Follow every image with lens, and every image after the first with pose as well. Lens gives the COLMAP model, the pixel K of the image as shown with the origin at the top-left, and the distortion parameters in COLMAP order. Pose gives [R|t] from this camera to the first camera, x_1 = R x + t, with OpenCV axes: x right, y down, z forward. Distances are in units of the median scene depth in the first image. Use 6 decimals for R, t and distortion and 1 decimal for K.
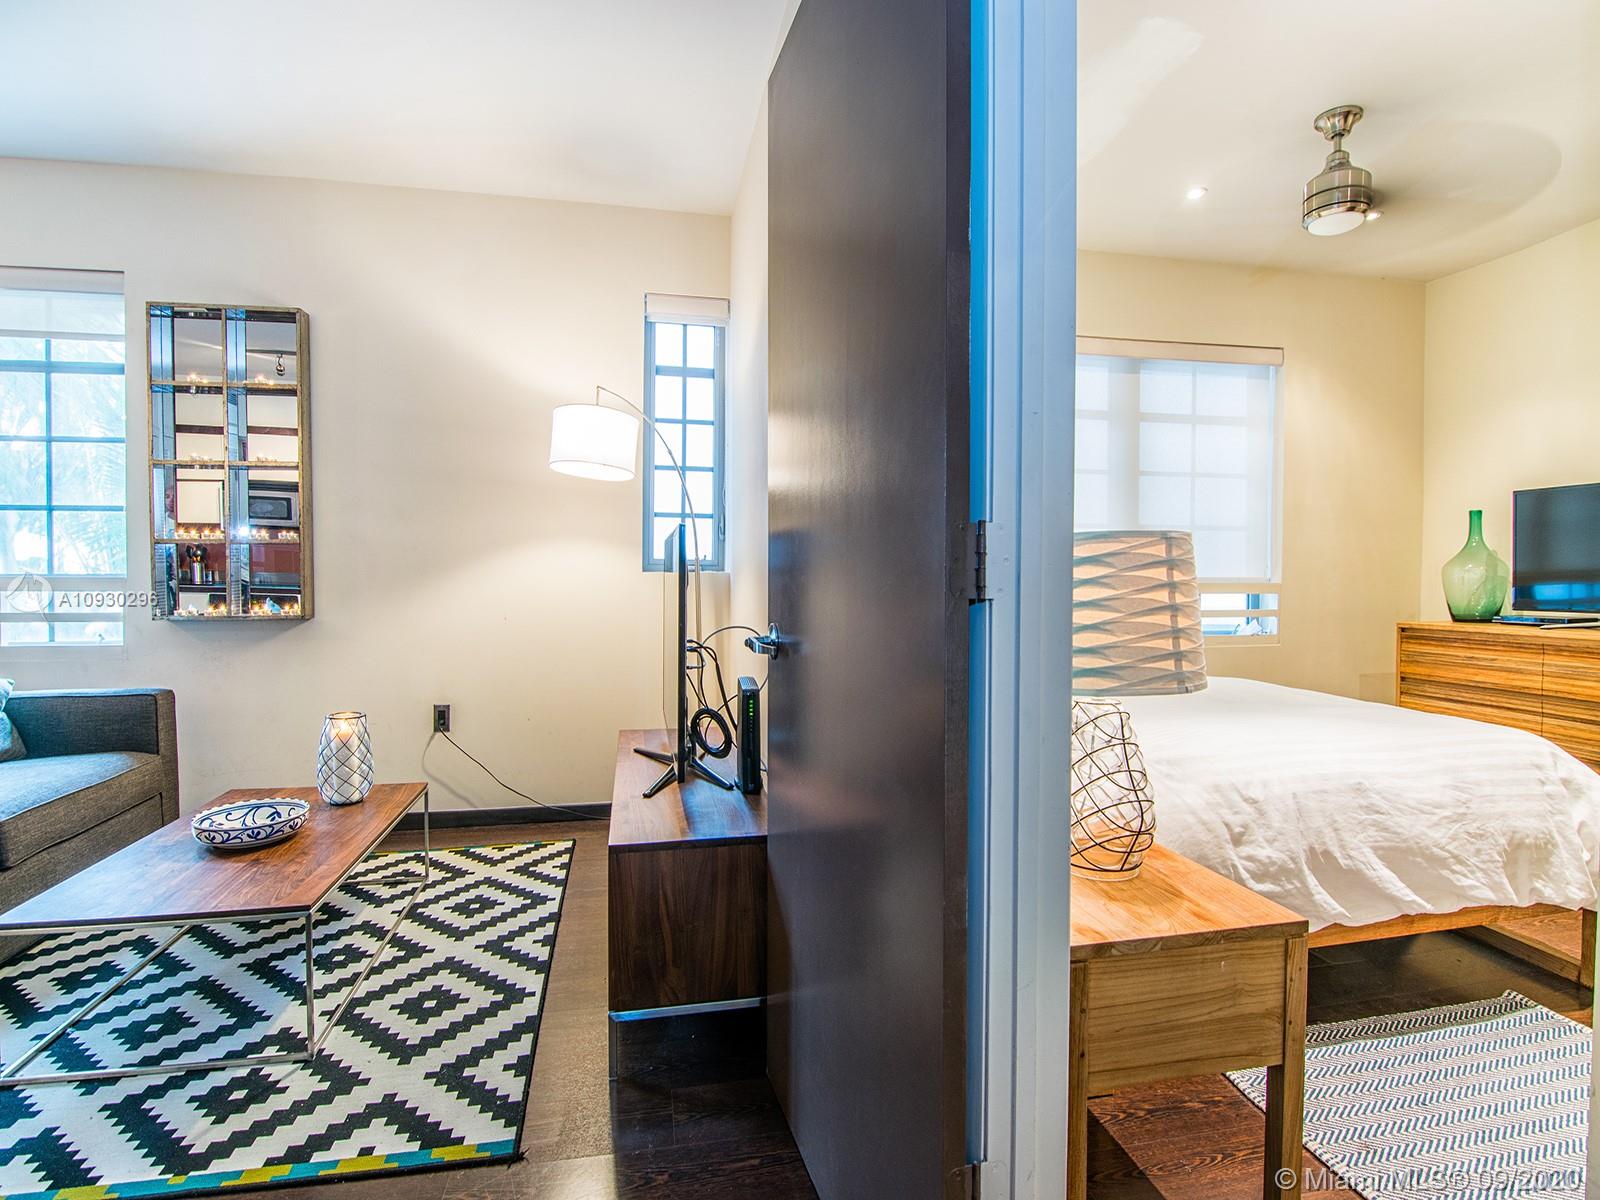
lens RADIAL K [[789.5, 0, 789.9], [0, 789.5, 593.7], [0, 0, 1]] dist [-0.004047, -0.001155]
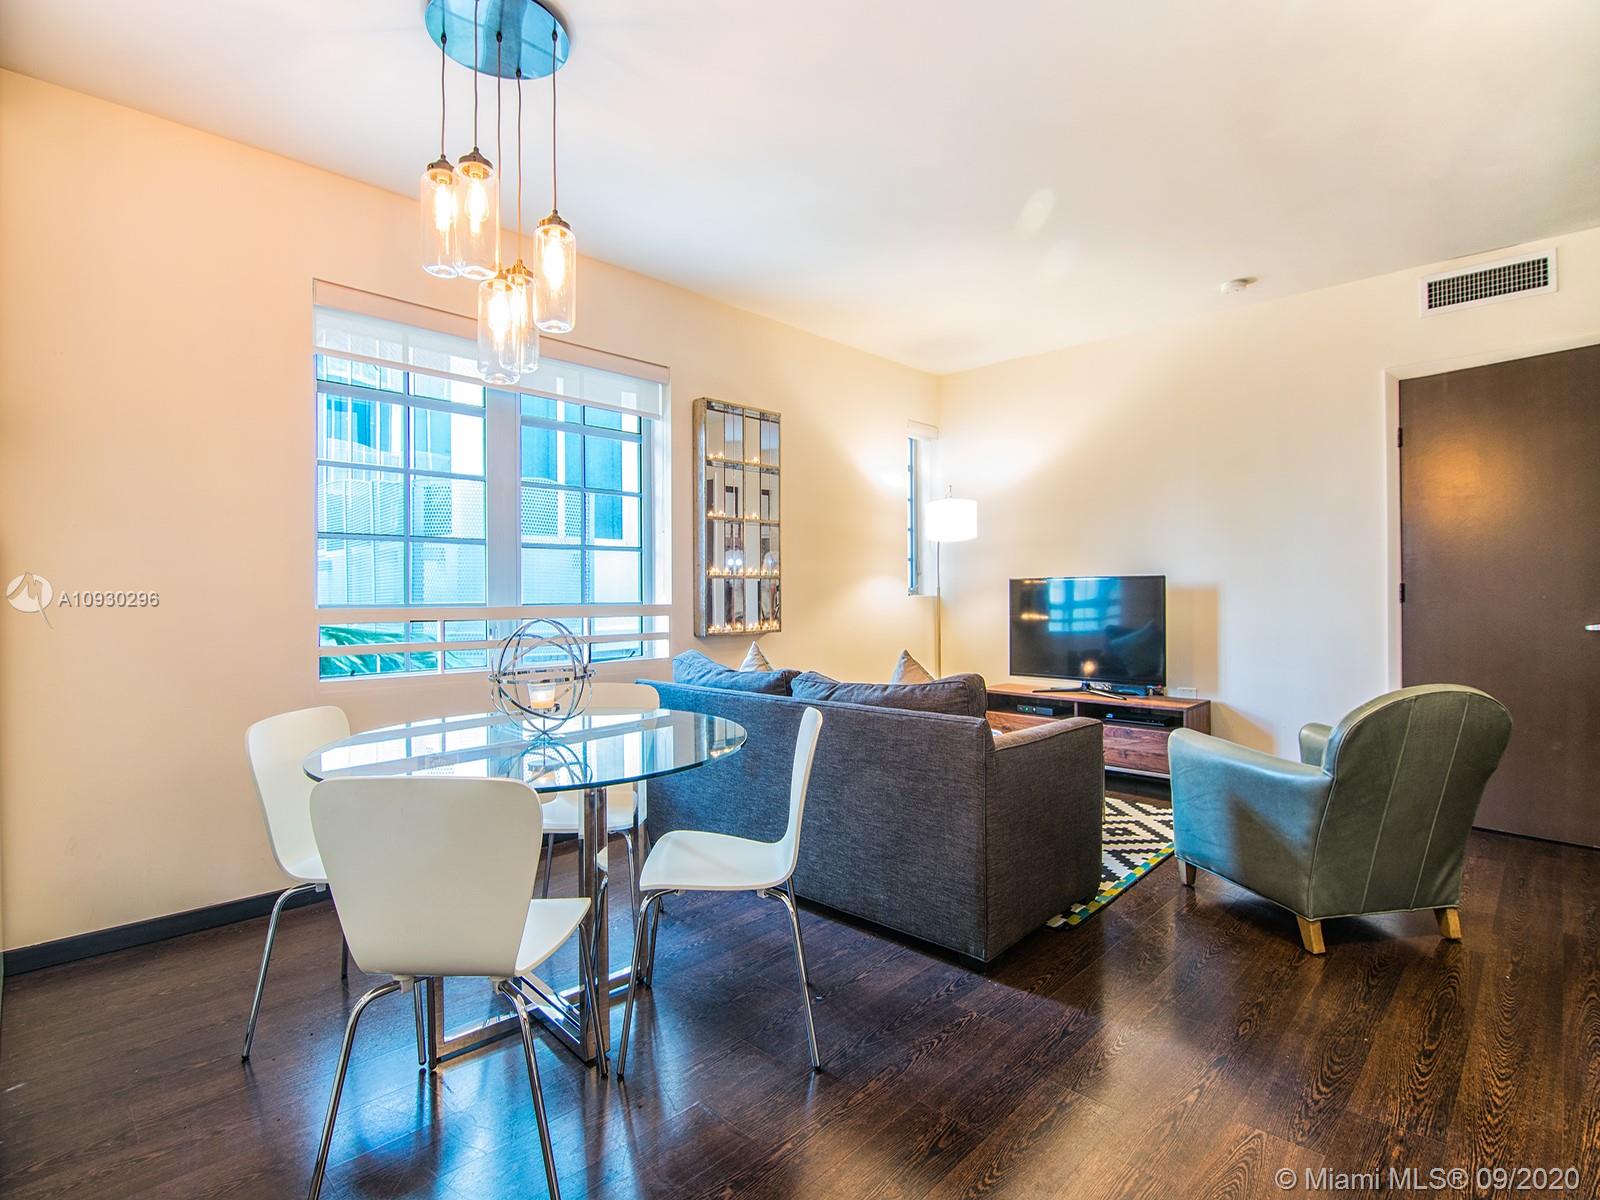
lens RADIAL K [[772.8, 0, 794.5], [0, 772.8, 600.6], [0, 0, 1]] dist [-0.001271, -0.009868]
pose [[0.818758, -0.013916, 0.573970, -1.399997], [0.021010, 0.999763, -0.005732, -0.015475], [-0.573754, 0.016752, 0.818856, -0.147125]]
